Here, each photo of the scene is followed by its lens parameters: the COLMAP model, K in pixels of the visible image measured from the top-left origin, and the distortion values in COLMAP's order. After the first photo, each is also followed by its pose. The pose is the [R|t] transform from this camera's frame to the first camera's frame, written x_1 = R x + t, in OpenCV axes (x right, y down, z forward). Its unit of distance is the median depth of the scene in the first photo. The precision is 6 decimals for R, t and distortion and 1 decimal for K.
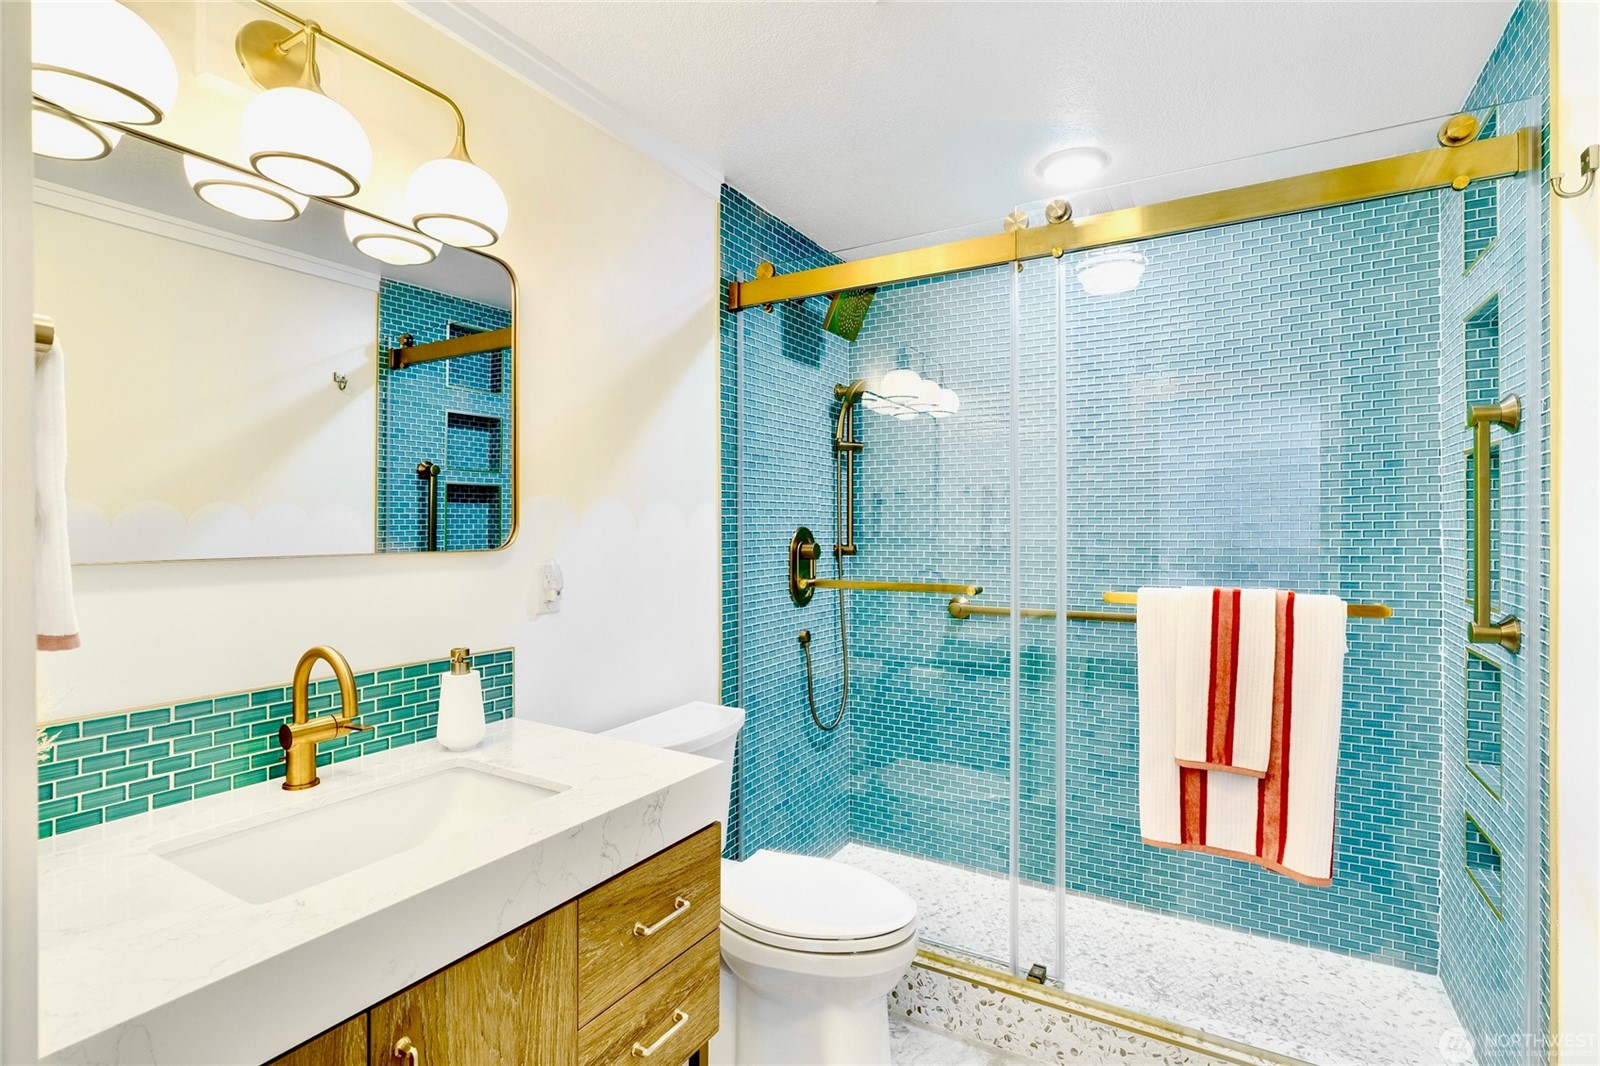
lens RADIAL K [[754.6, 0, 796.6], [0, 754.6, 531.9], [0, 0, 1]] dist [-0.001469, 0.000310]
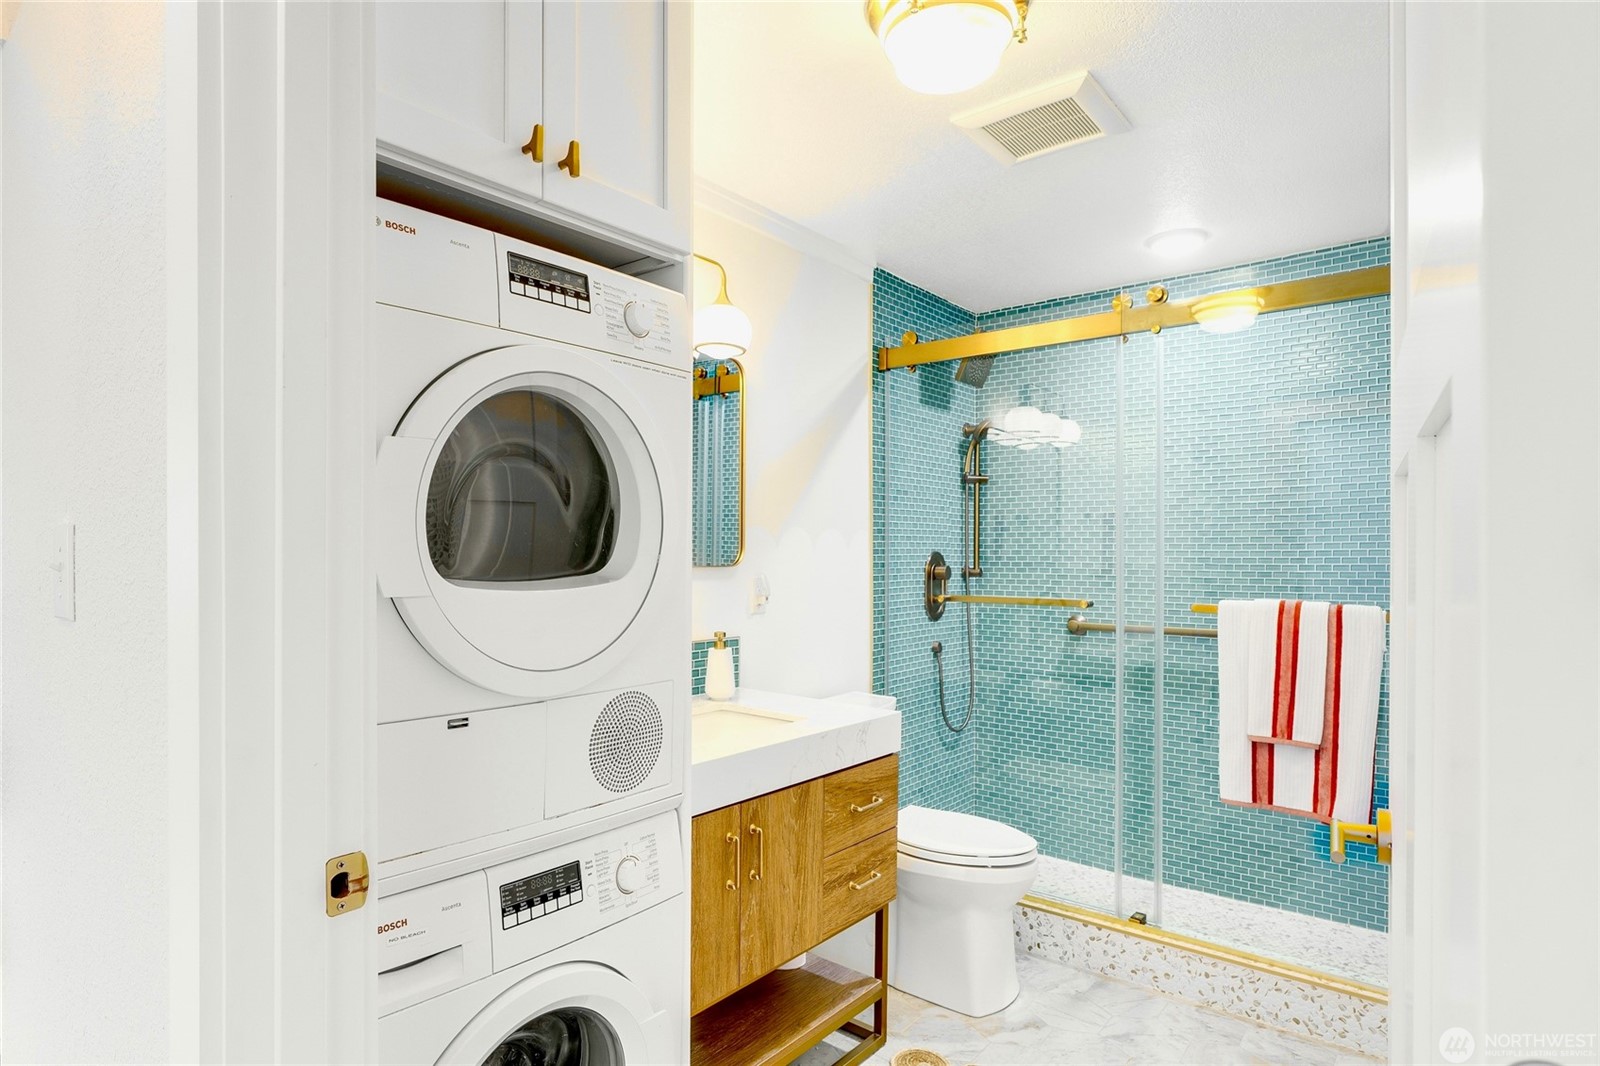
lens RADIAL K [[856.0, 0, 794.7], [0, 856.0, 555.9], [0, 0, 1]] dist [-0.002537, 0.001017]
pose [[0.992919, 0.004313, -0.118716, -0.060396], [-0.004738, 0.999983, -0.003295, 0.006373], [0.118700, 0.003834, 0.992923, -0.377296]]
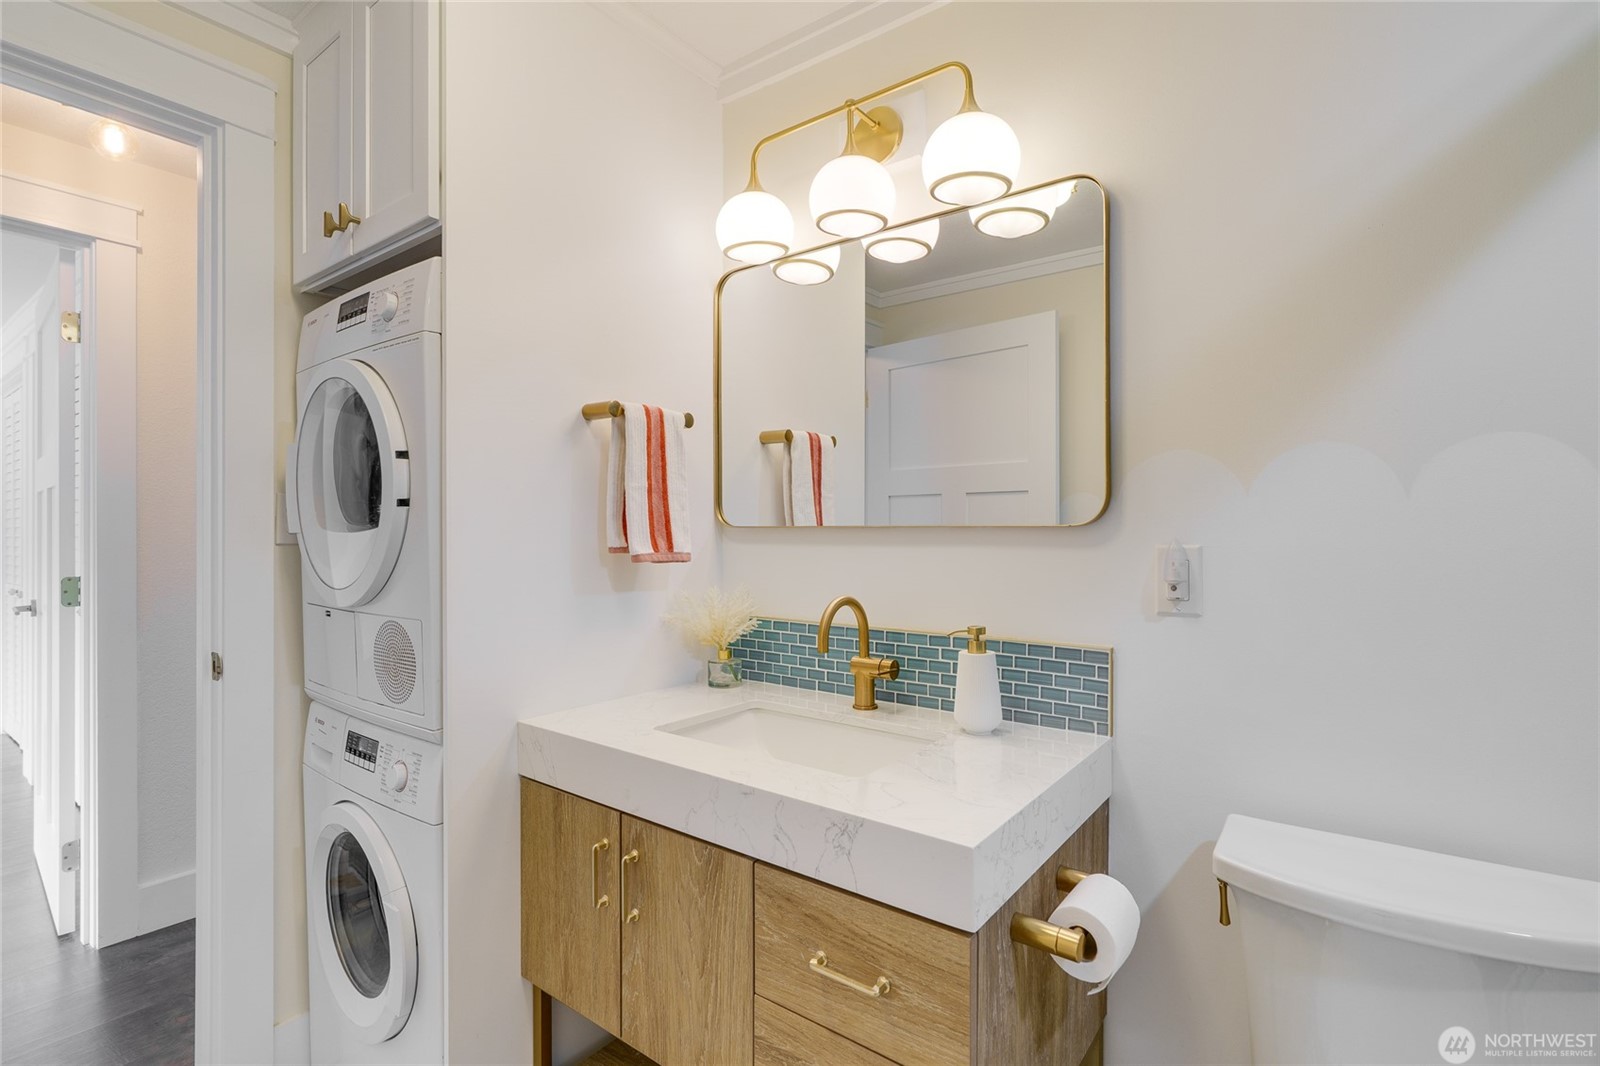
lens RADIAL K [[754.6, 0, 796.6], [0, 754.6, 531.9], [0, 0, 1]] dist [-0.001469, 0.000310]
pose [[-0.113907, -0.008870, -0.993452, 0.315592], [-0.001128, 0.999961, -0.008799, 0.024096], [0.993491, 0.000119, -0.113912, 0.520484]]
